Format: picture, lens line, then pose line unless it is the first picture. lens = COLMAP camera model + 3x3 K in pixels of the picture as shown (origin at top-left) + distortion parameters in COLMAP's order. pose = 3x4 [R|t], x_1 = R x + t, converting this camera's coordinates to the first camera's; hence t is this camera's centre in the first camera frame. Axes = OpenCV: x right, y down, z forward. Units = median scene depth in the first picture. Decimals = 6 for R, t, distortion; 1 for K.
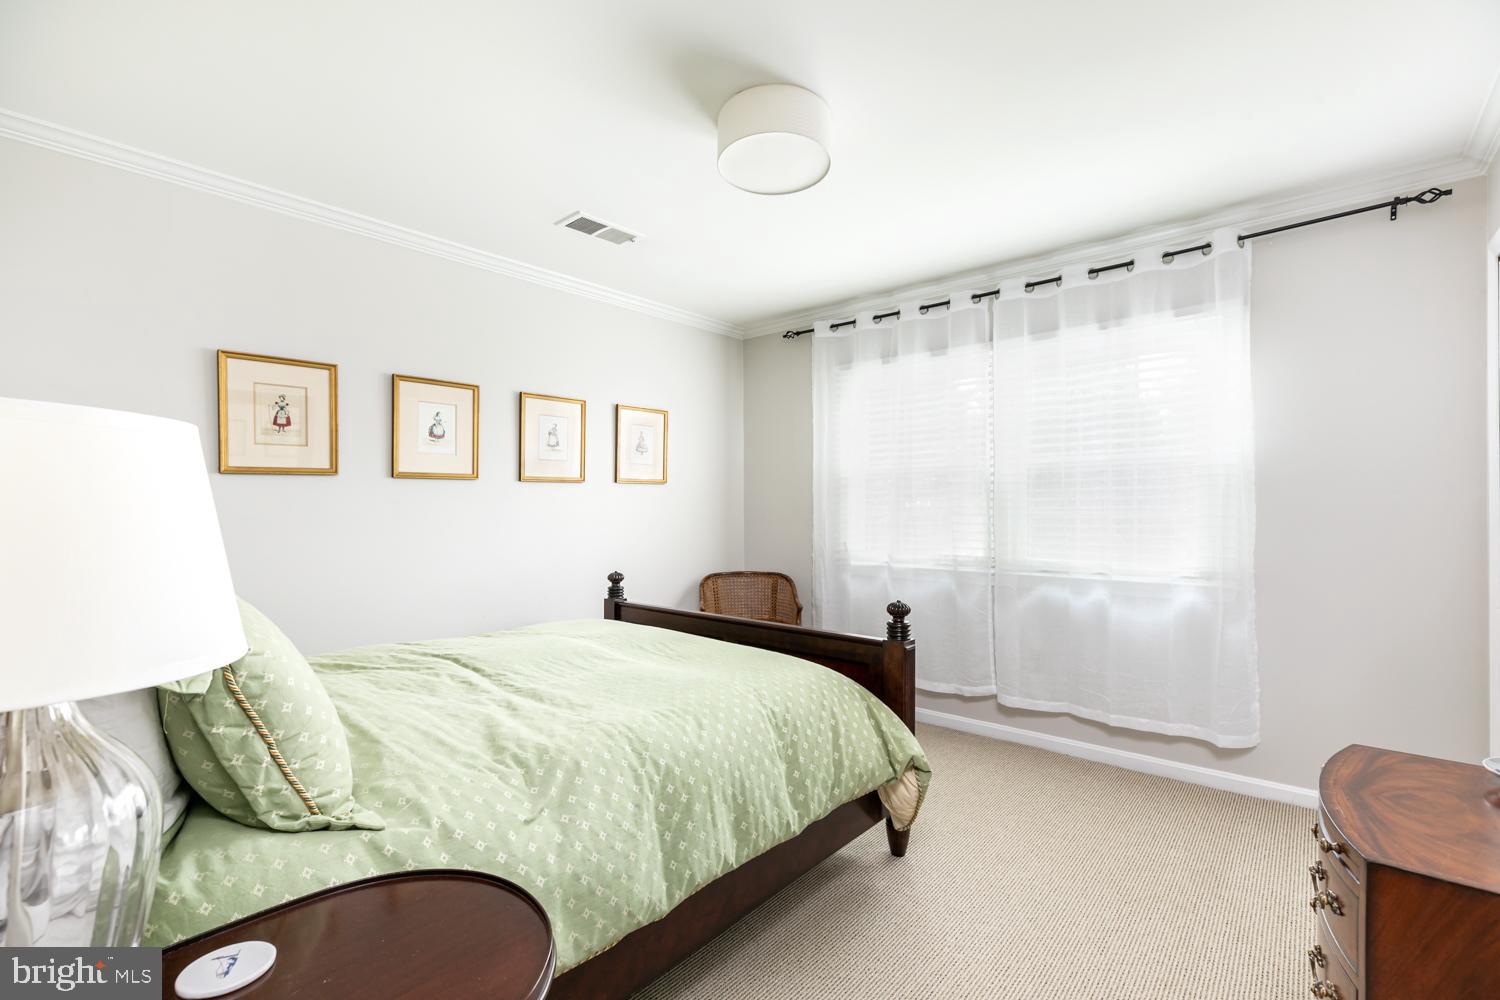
lens RADIAL K [[658.7, 0, 740.0], [0, 658.7, 508.0], [0, 0, 1]] dist [-0.001864, -0.000242]
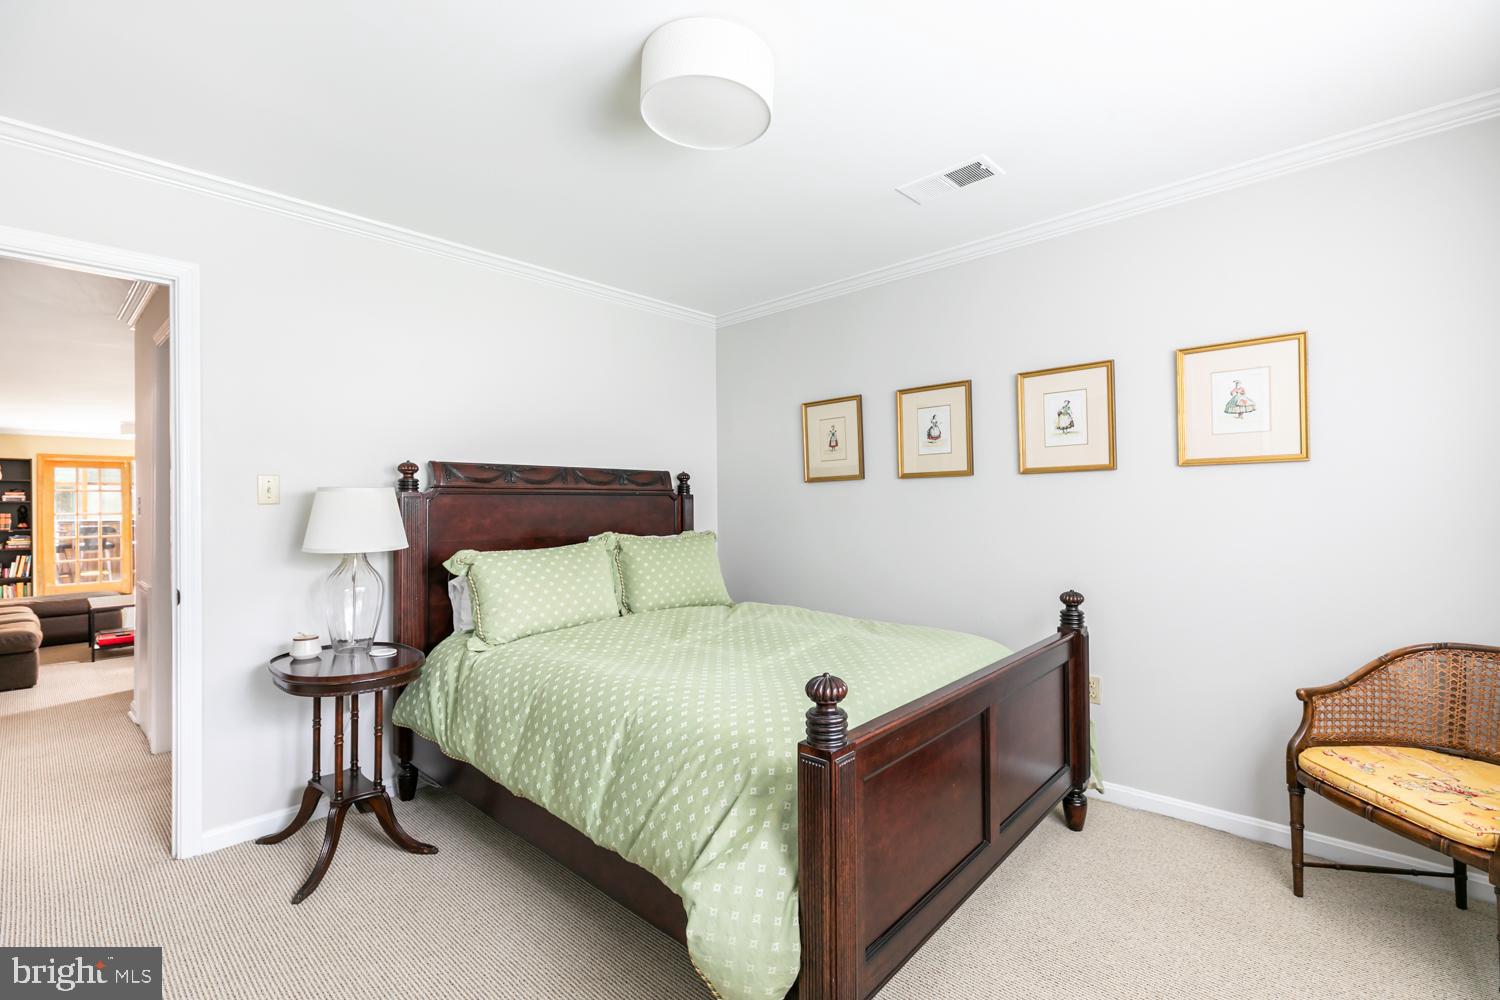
lens RADIAL K [[658.7, 0, 740.1], [0, 658.7, 489.9], [0, 0, 1]] dist [-0.001864, -0.000242]
pose [[-0.026305, -0.017178, -0.999506, 0.567507], [0.008340, 0.999814, -0.017403, -0.007443], [0.999619, -0.008794, -0.026157, 0.654836]]
